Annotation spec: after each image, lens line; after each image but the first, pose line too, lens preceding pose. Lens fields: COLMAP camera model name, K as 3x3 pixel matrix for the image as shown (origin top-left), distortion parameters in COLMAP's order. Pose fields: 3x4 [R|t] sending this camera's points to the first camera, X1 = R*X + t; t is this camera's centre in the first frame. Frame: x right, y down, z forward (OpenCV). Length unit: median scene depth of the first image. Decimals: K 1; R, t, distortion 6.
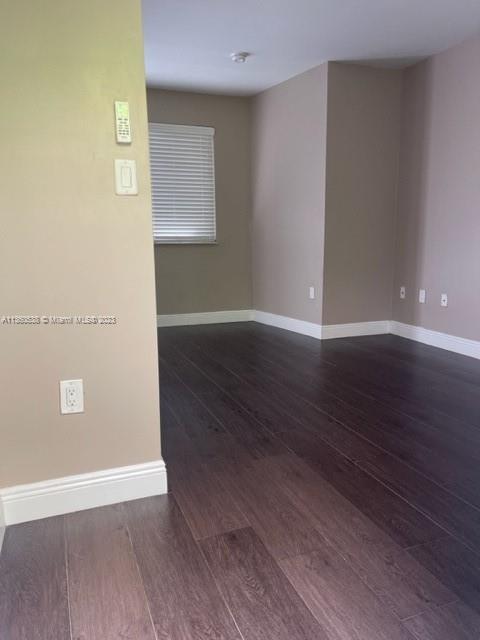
lens RADIAL K [[482.5, 0, 239.6], [0, 482.5, 322.4], [0, 0, 1]] dist [0.049949, -0.044870]
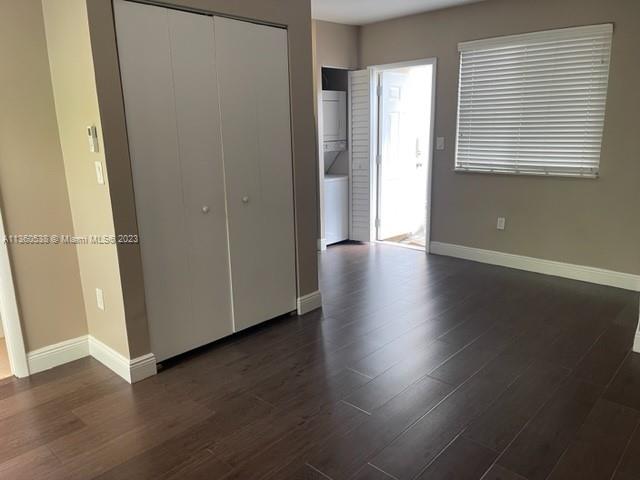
lens RADIAL K [[482.5, 0, 321.5], [0, 482.5, 246.0], [0, 0, 1]] dist [0.049949, -0.044870]
pose [[0.451135, 0.208618, -0.867730, 1.143893], [-0.139547, 0.976825, 0.162296, -0.326824], [0.881478, 0.047871, 0.469792, 0.713576]]
